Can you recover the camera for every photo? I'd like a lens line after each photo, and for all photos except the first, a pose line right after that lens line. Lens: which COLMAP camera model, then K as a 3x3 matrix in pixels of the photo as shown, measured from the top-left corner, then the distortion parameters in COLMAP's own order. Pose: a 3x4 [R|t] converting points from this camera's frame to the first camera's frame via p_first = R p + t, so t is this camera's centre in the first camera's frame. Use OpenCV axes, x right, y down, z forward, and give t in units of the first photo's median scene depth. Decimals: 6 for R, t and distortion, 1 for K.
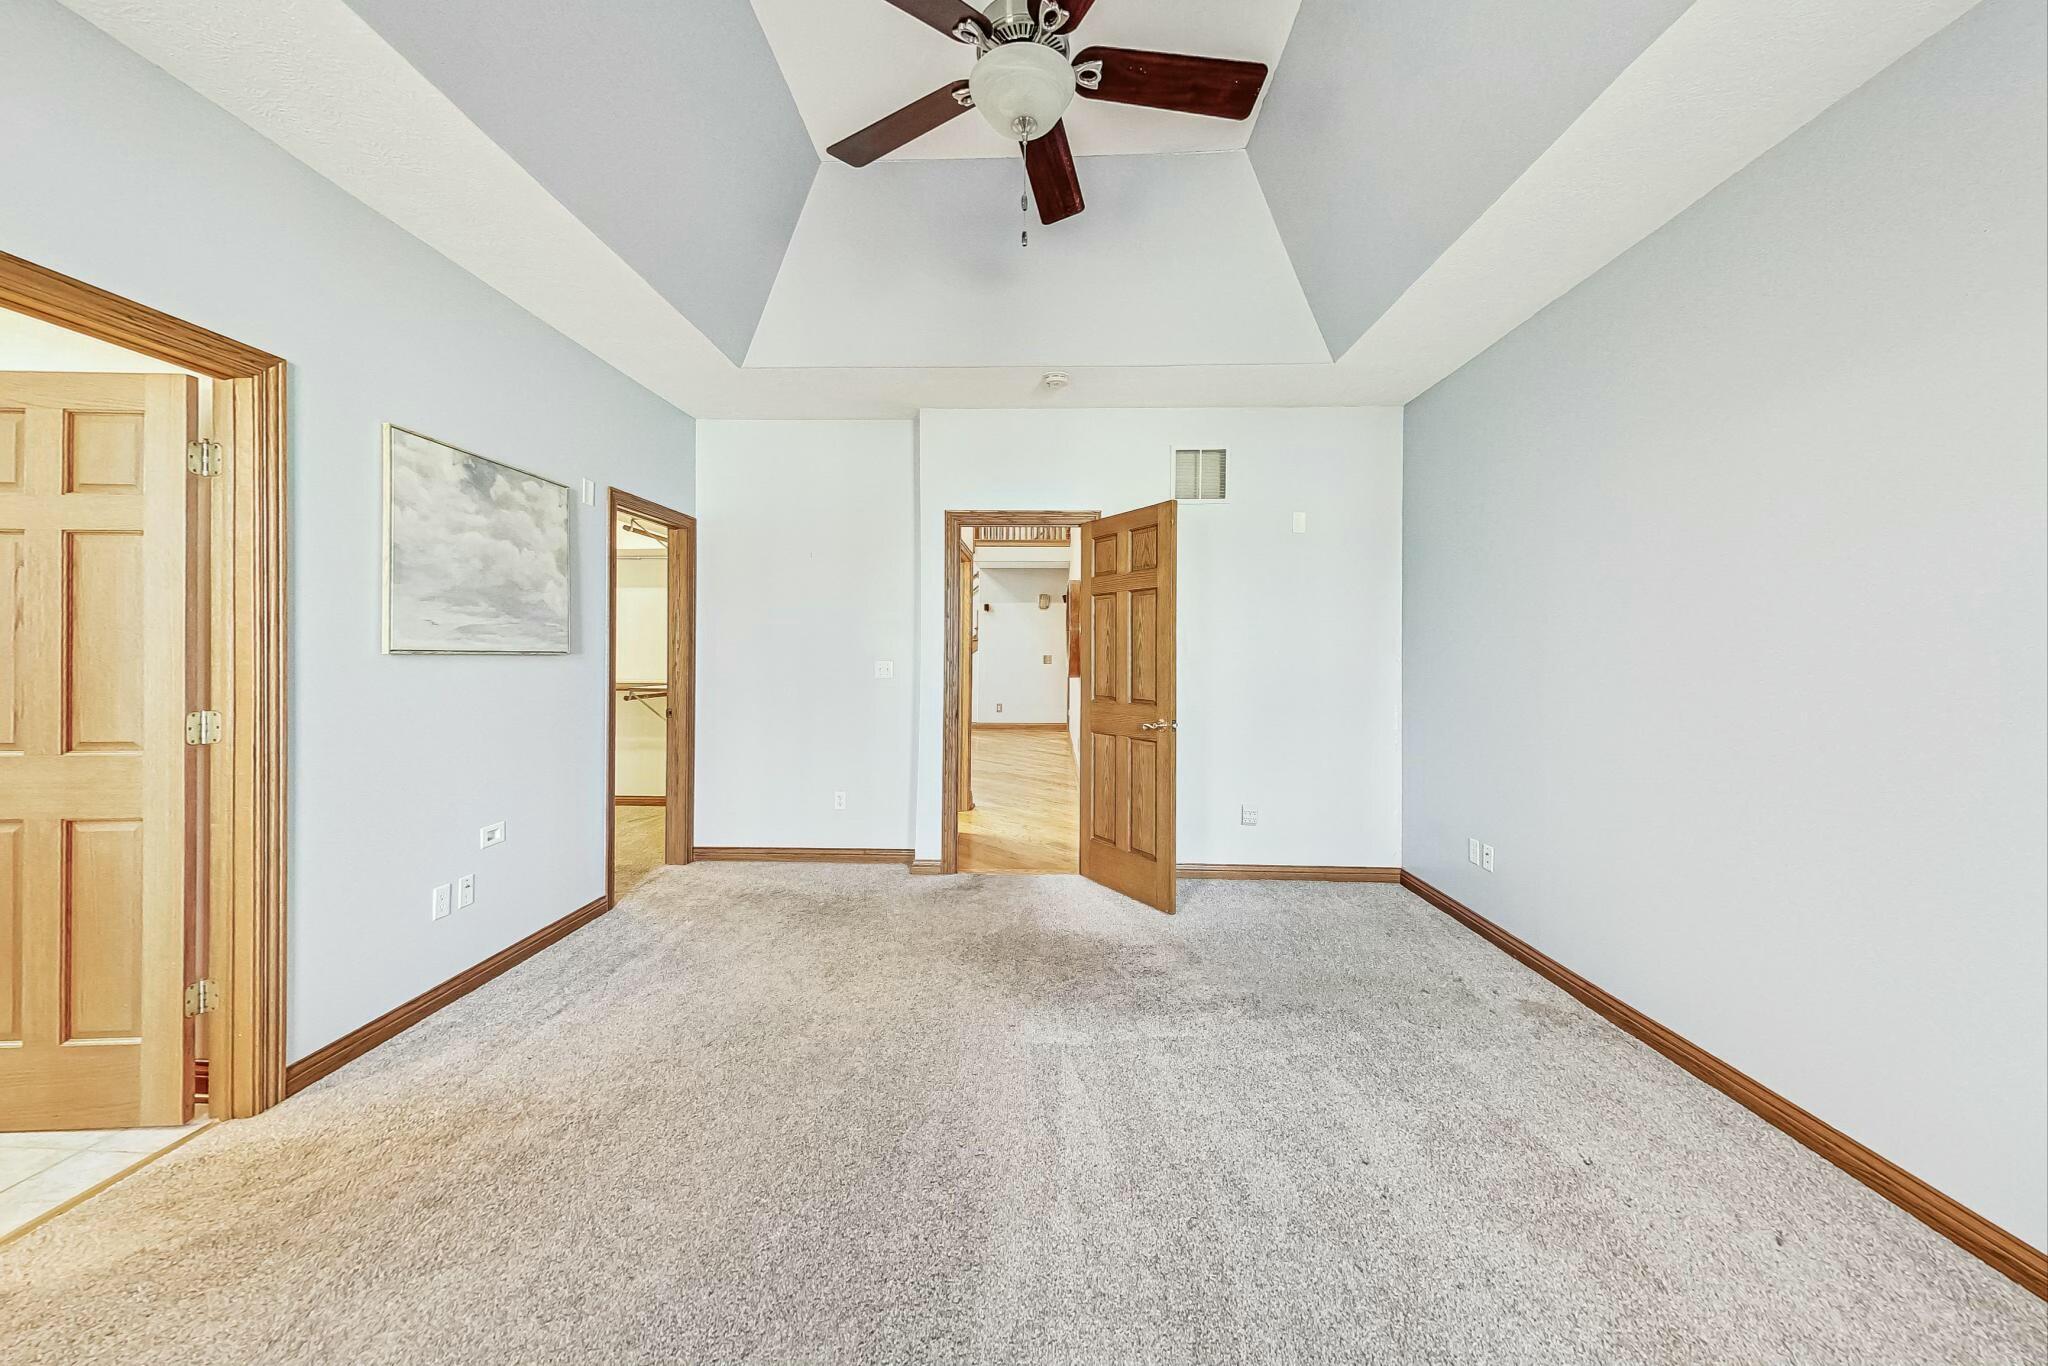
lens RADIAL K [[725.1, 0, 1024.2], [0, 725.1, 655.6], [0, 0, 1]] dist [0.000195, -0.000054]
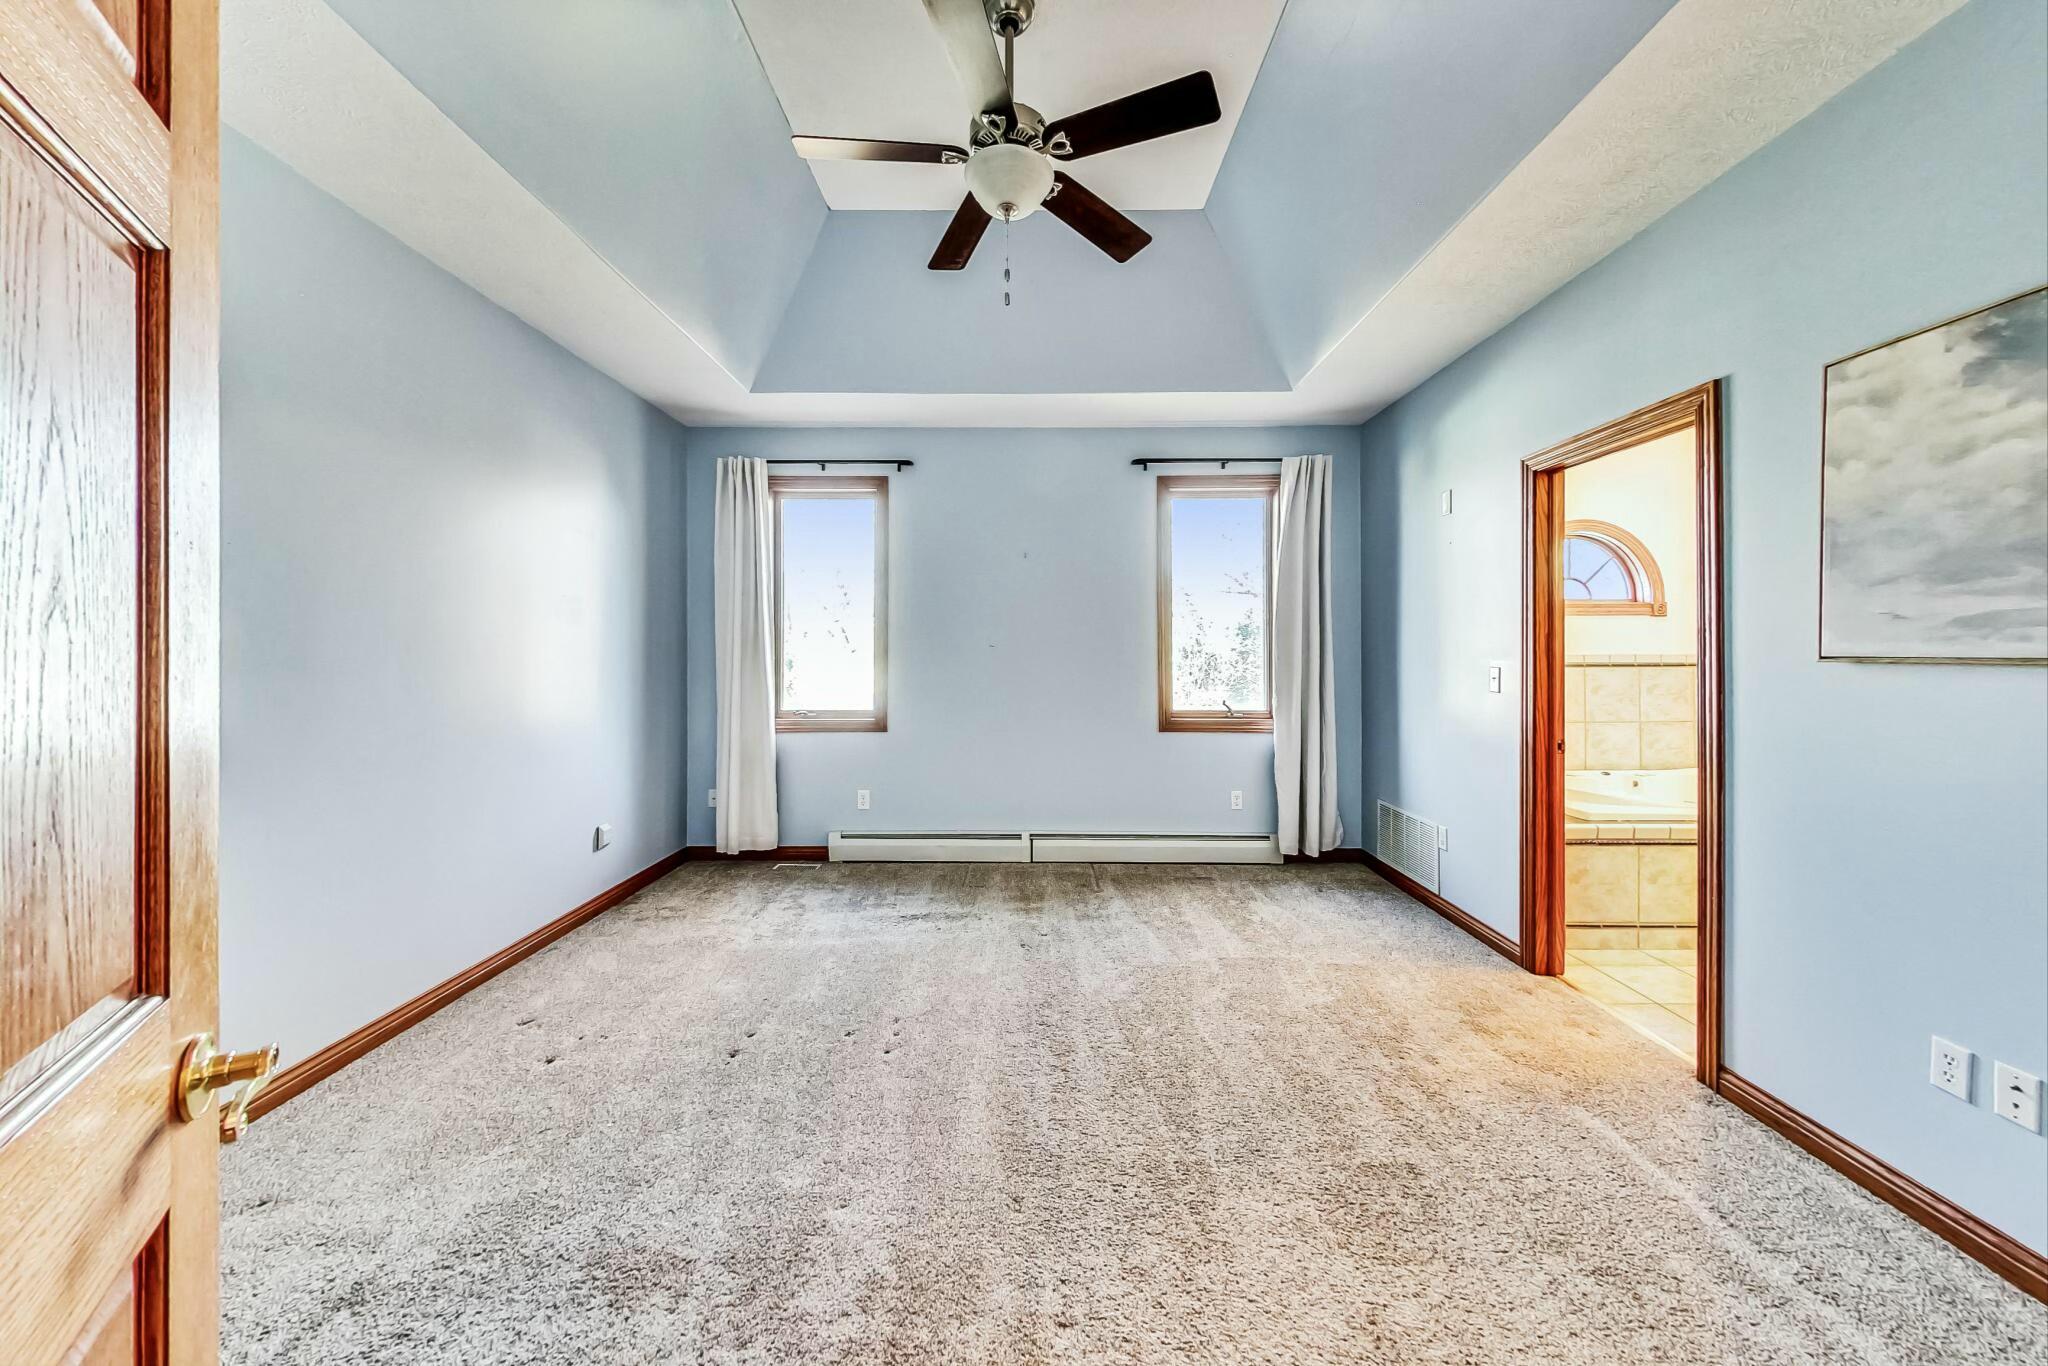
lens RADIAL K [[725.1, 0, 1024.2], [0, 725.1, 655.6], [0, 0, 1]] dist [0.000195, -0.000054]
pose [[-0.999812, -0.005117, -0.018717, -0.006453], [-0.005195, 0.999978, 0.004120, -0.007361], [0.018695, 0.004216, -0.999816, 1.594498]]
